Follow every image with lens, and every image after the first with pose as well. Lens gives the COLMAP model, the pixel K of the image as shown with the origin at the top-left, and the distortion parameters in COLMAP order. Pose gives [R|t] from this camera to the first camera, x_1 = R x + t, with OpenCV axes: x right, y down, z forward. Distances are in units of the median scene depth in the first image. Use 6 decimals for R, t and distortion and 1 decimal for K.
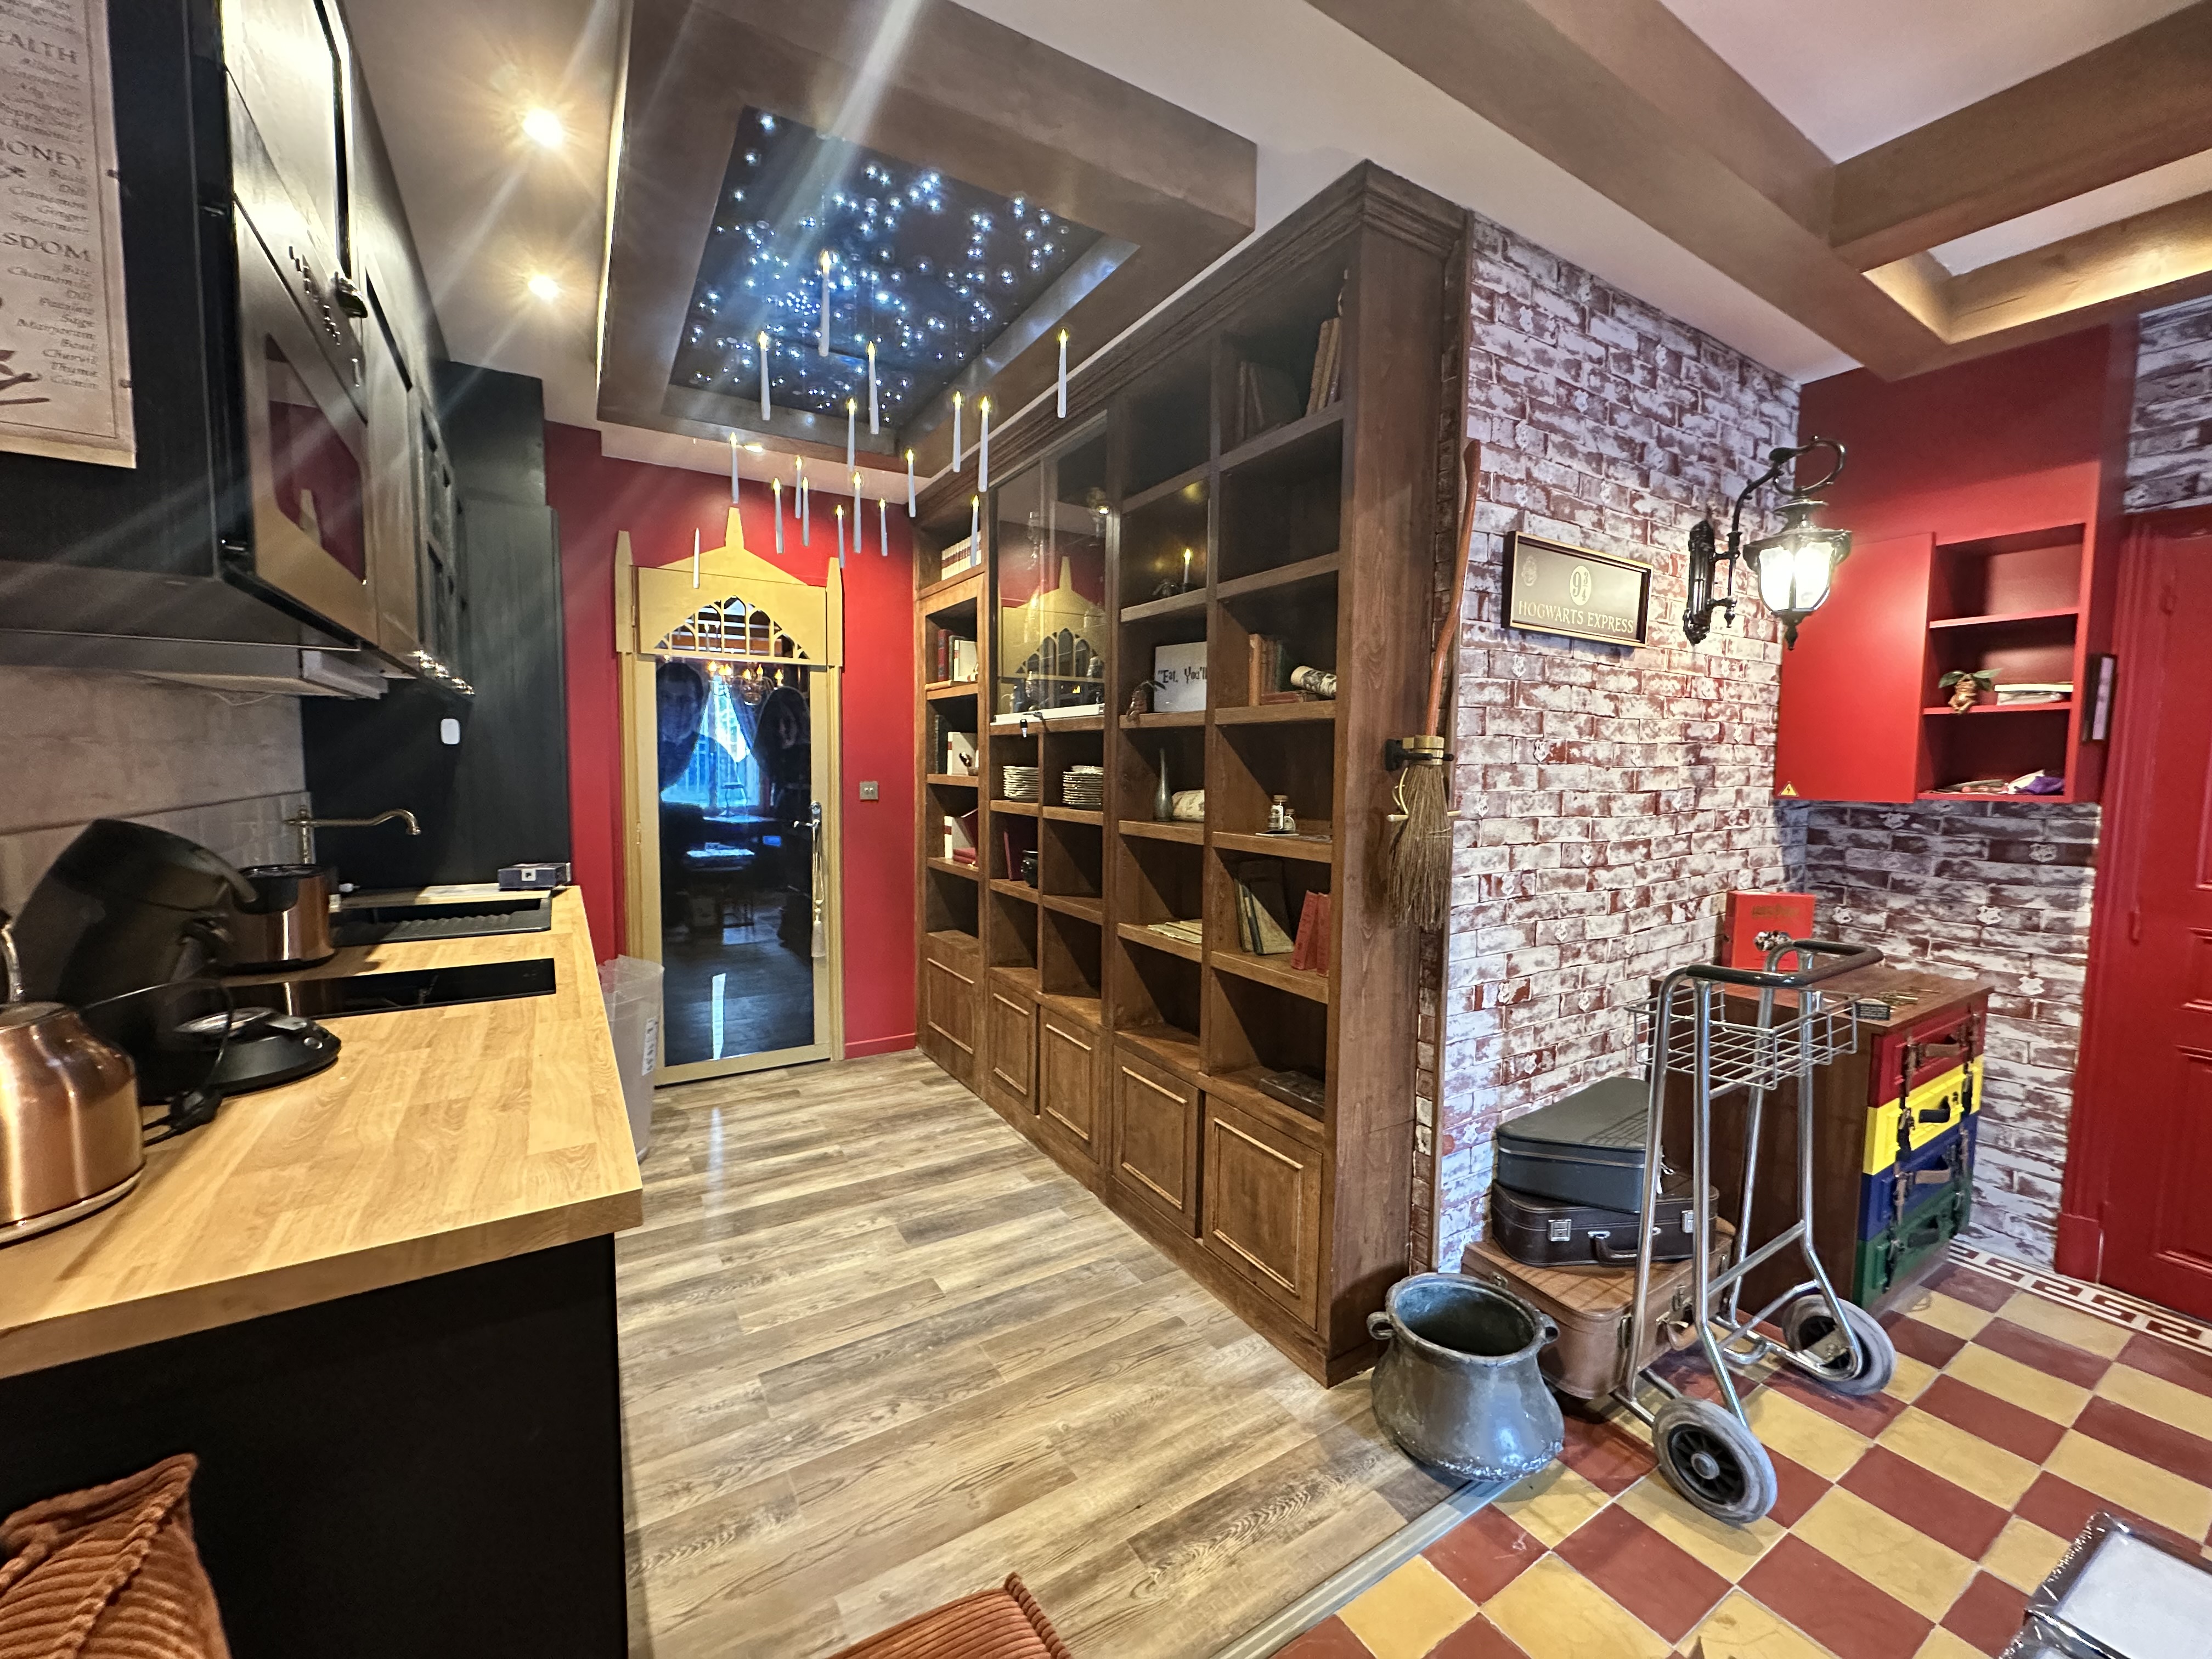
lens RADIAL K [[879.1, 0, 1104.8], [0, 879.1, 827.6], [0, 0, 1]] dist [-0.003979, 0.000110]
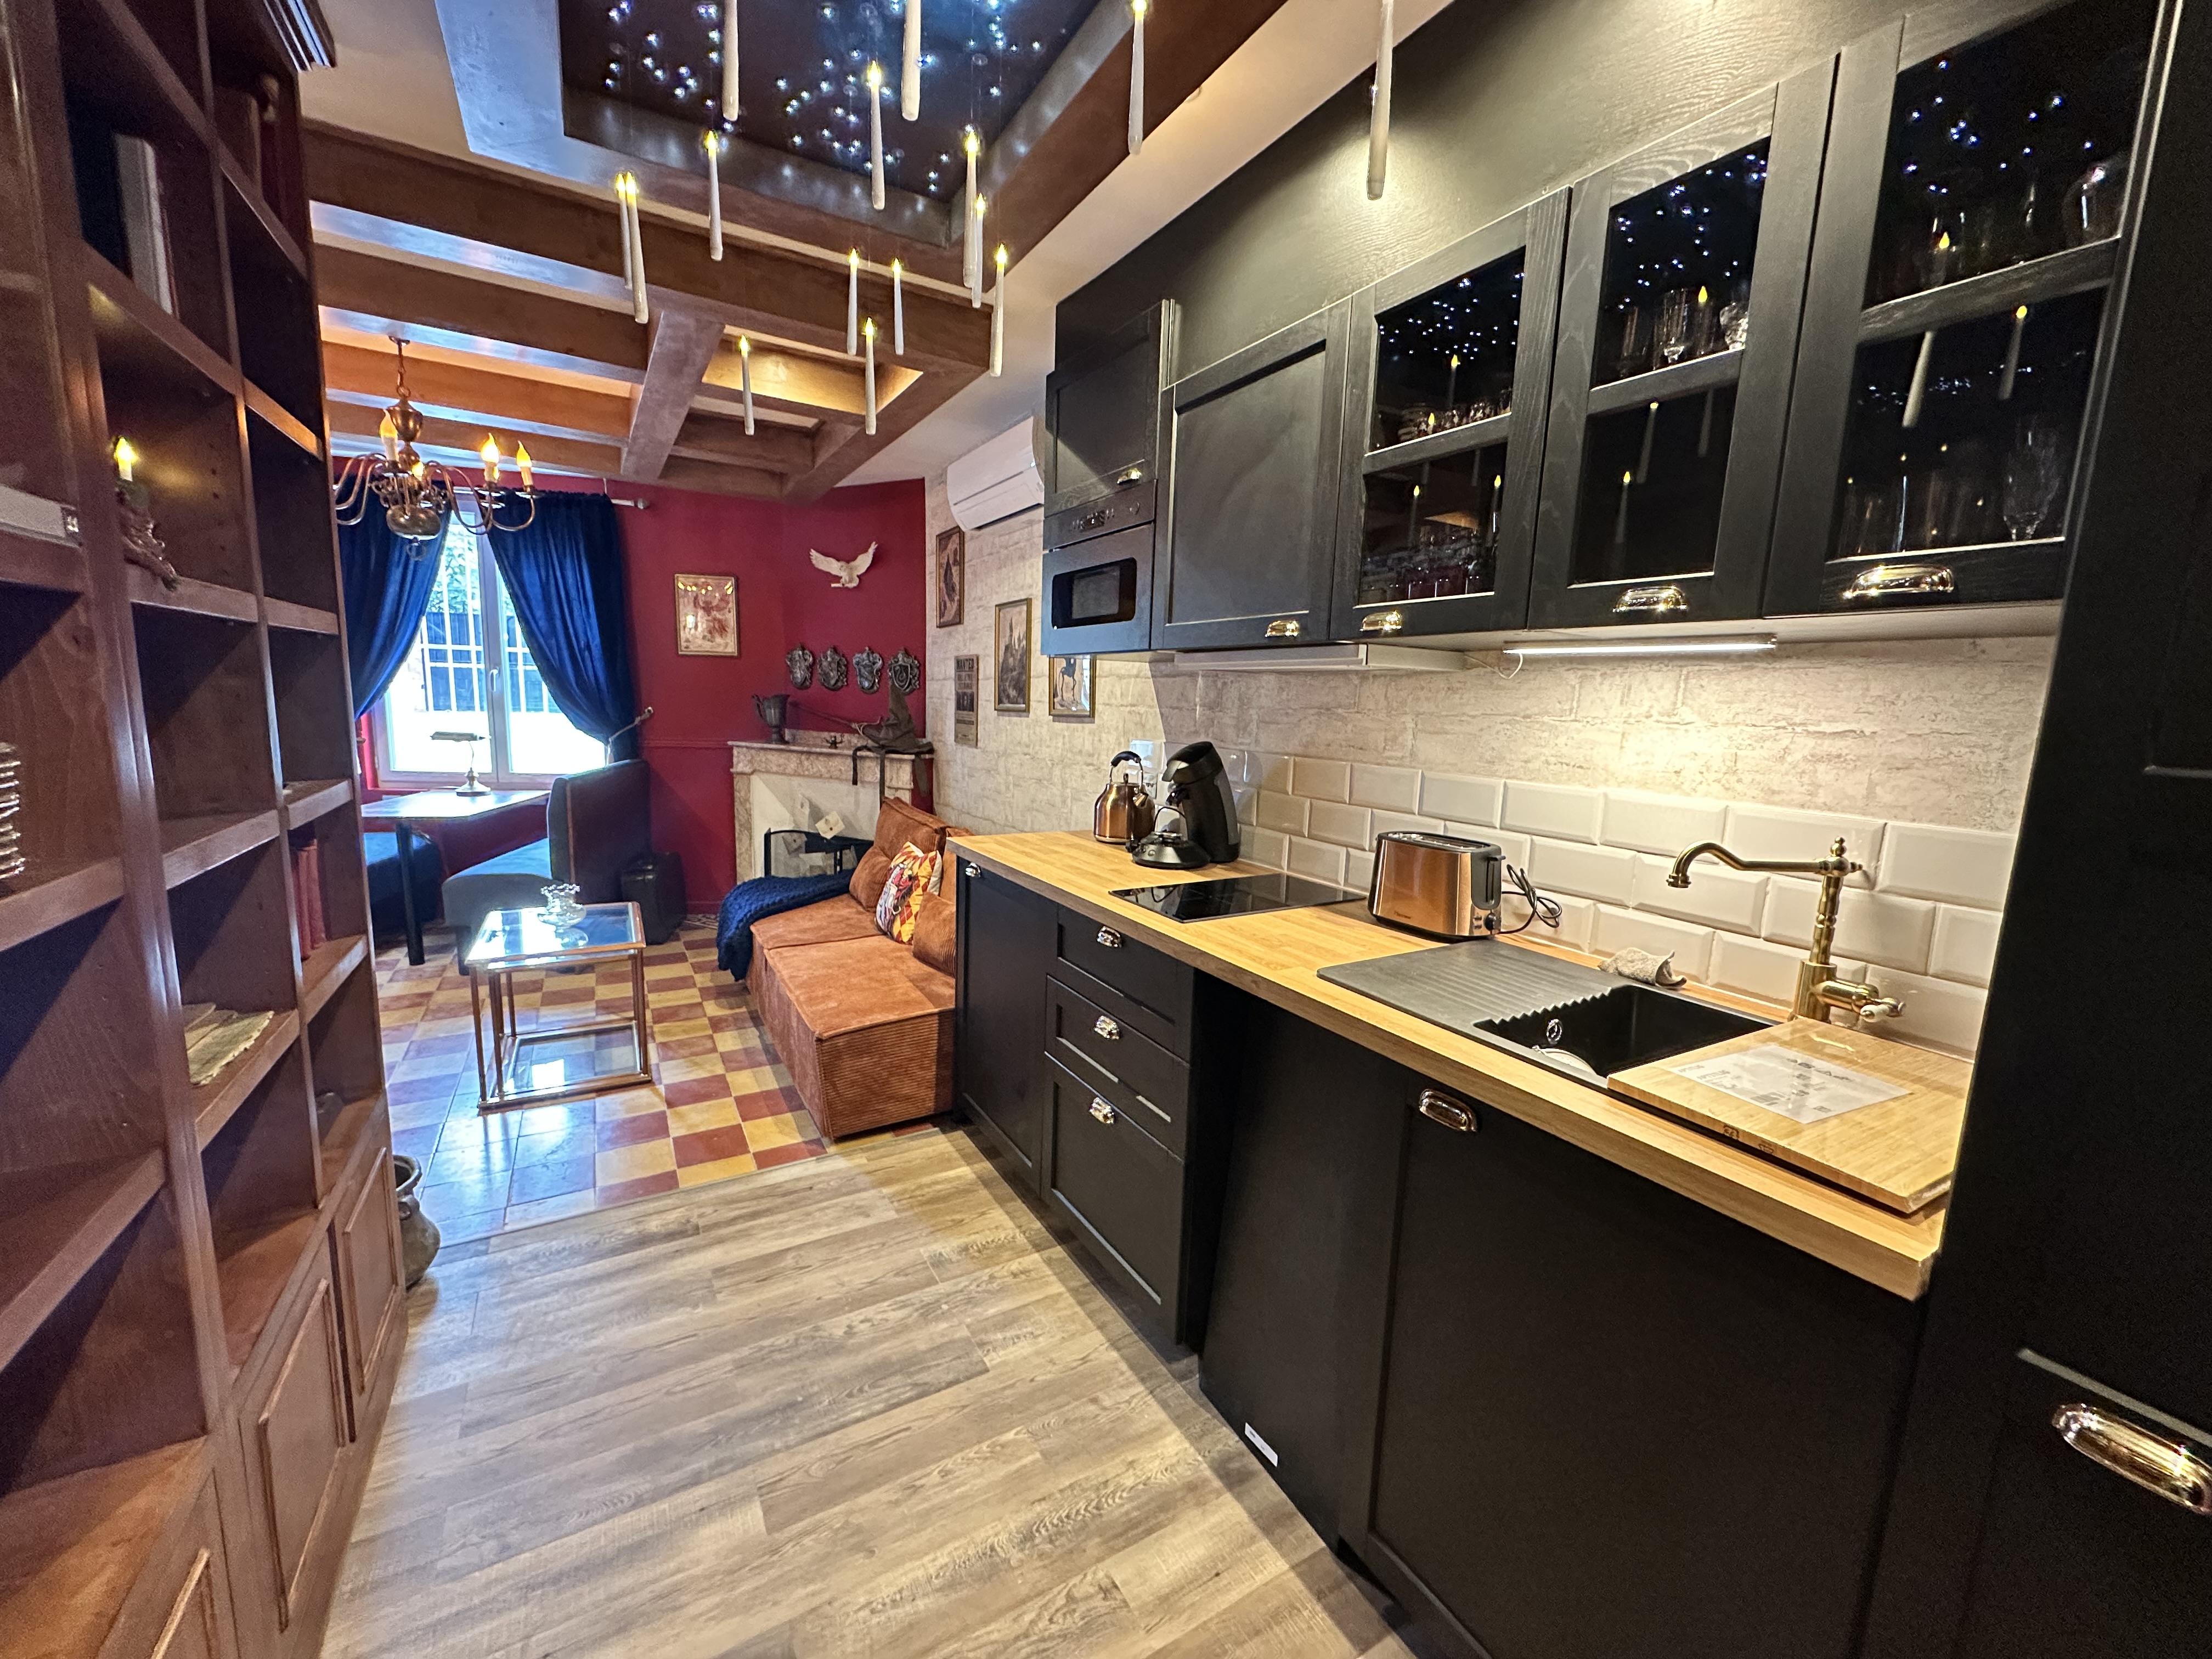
lens RADIAL K [[879.1, 0, 1106.4], [0, 879.1, 828.0], [0, 0, 1]] dist [-0.003979, 0.000110]
pose [[-0.998790, -0.045619, 0.018374, -0.481953], [-0.040378, 0.973935, 0.223205, -0.147268], [-0.028078, 0.222193, -0.974598, 1.683923]]
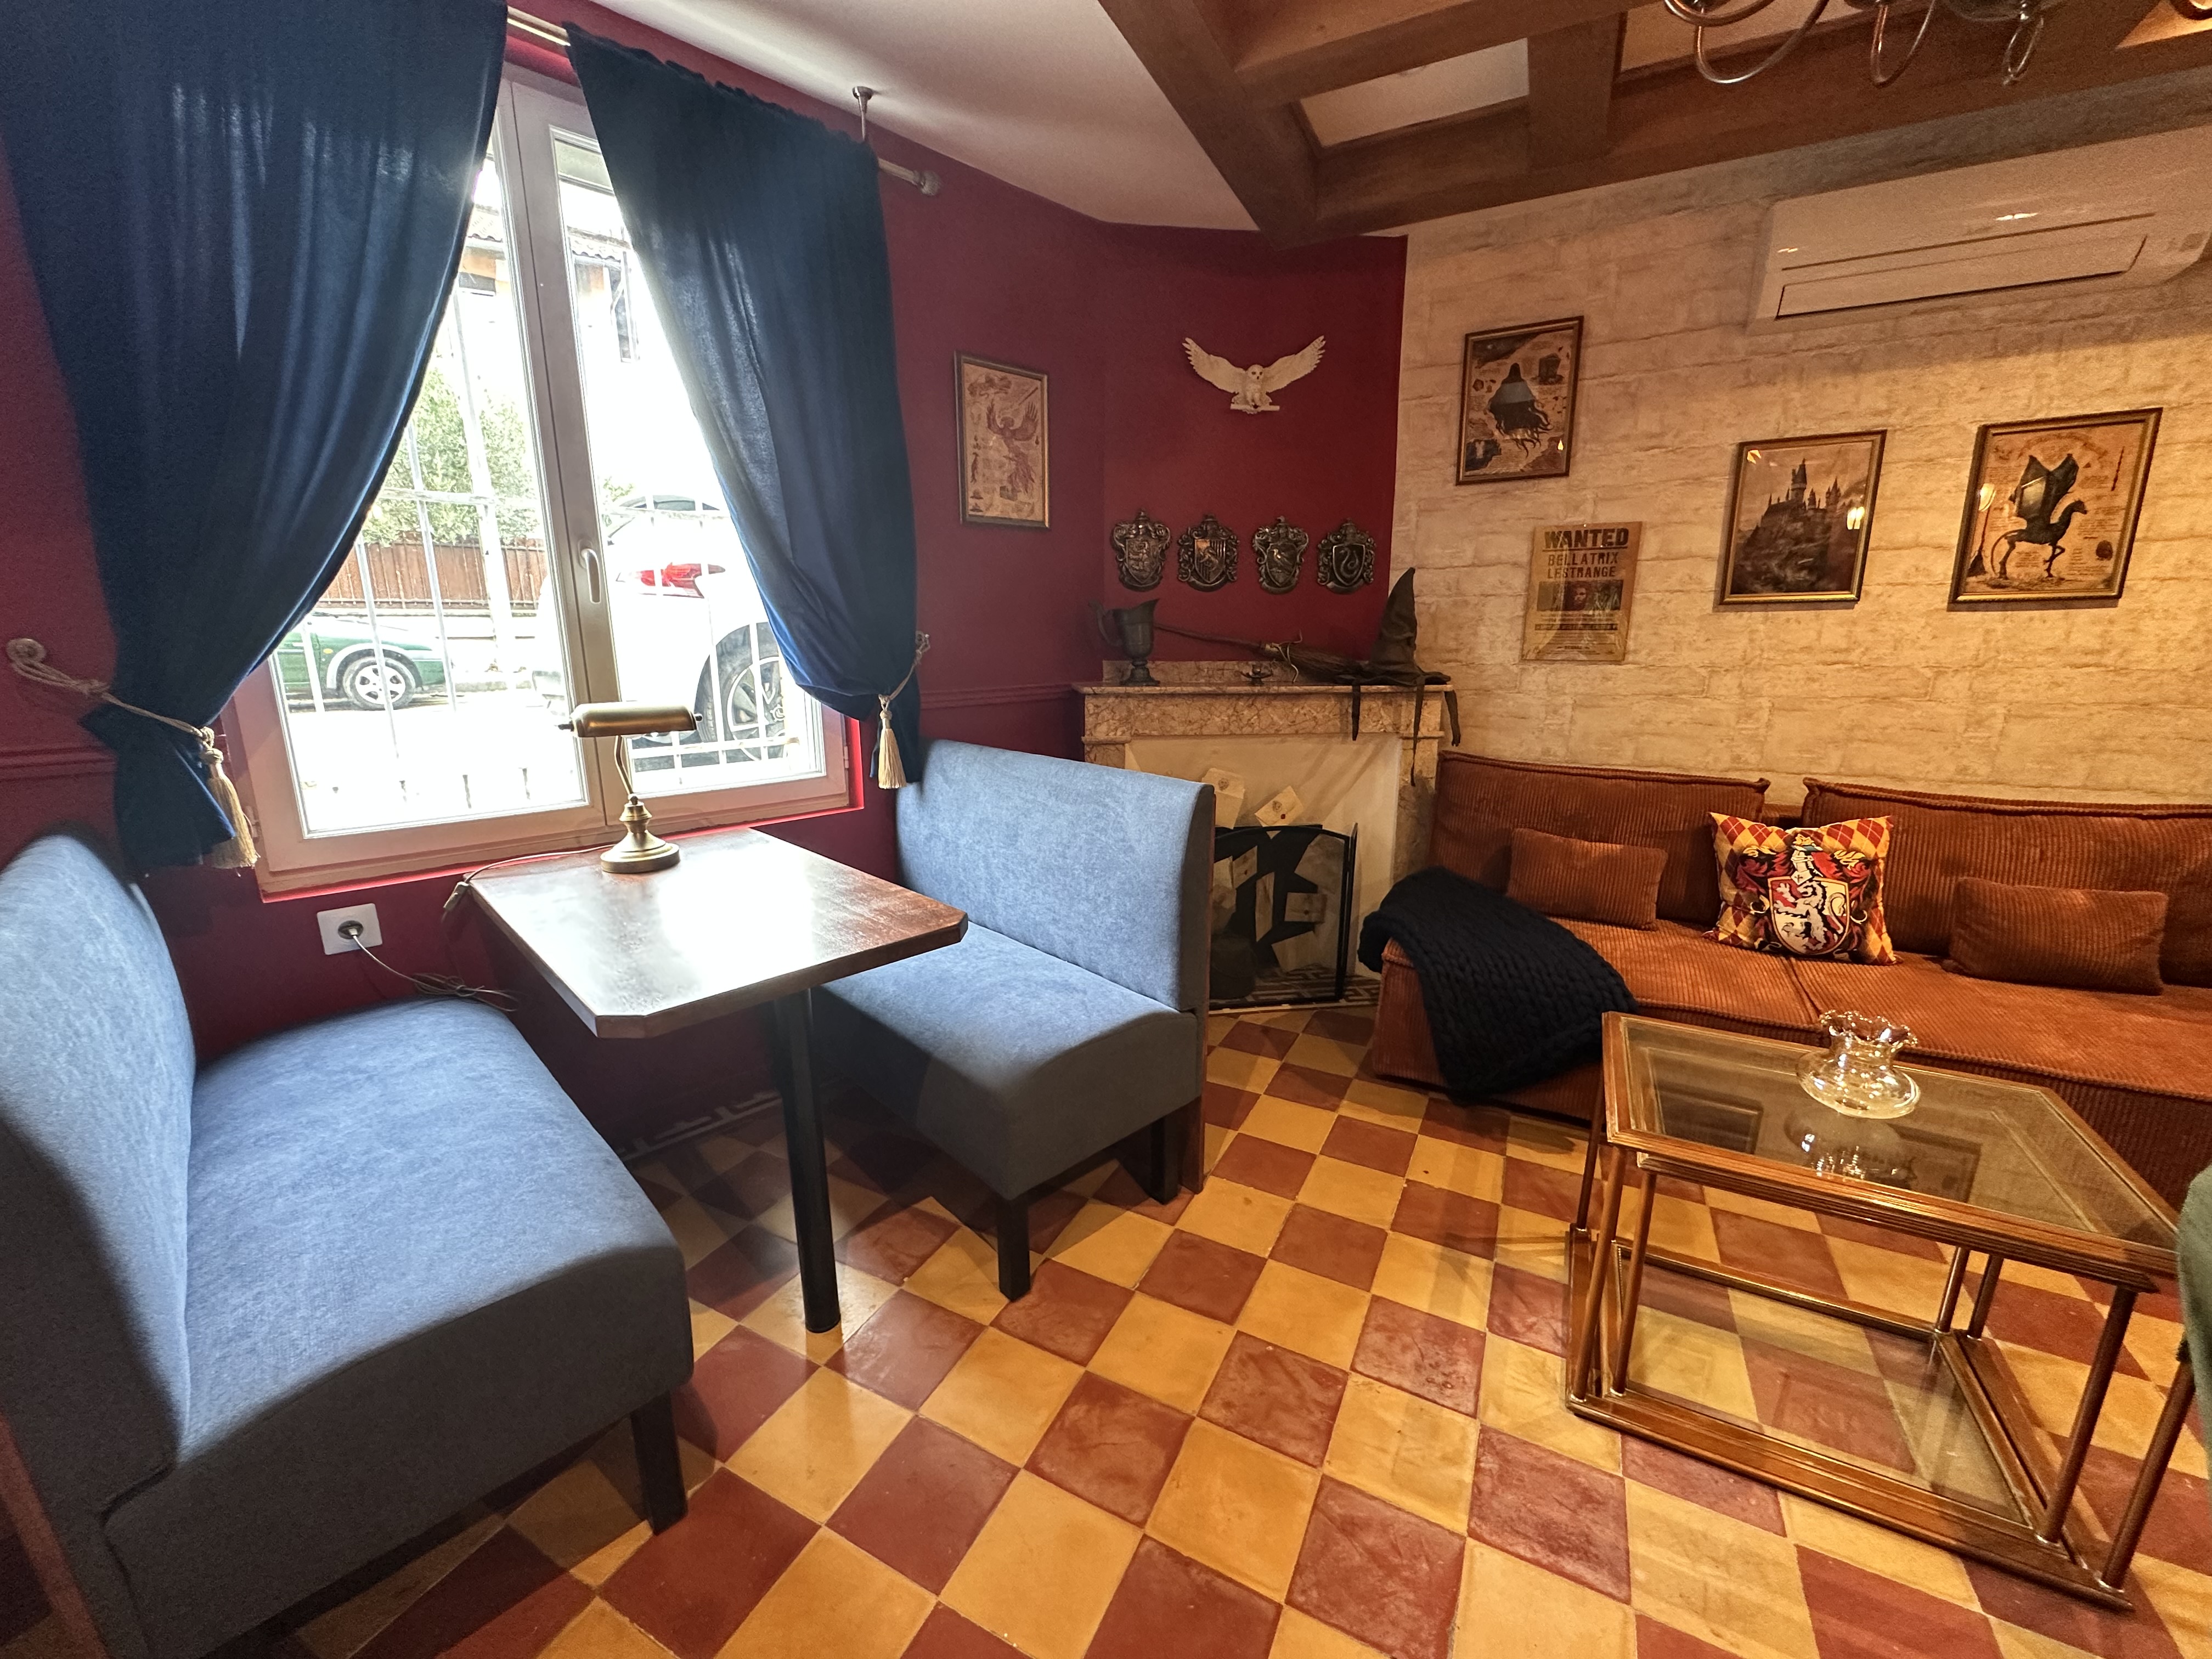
lens RADIAL K [[879.1, 0, 1110.6], [0, 879.1, 827.8], [0, 0, 1]] dist [-0.003979, 0.000110]
pose [[-0.856405, 0.106708, -0.505157, 1.288109], [-0.044909, 0.959305, 0.278776, 0.036595], [0.514347, 0.261432, -0.816762, 0.449588]]
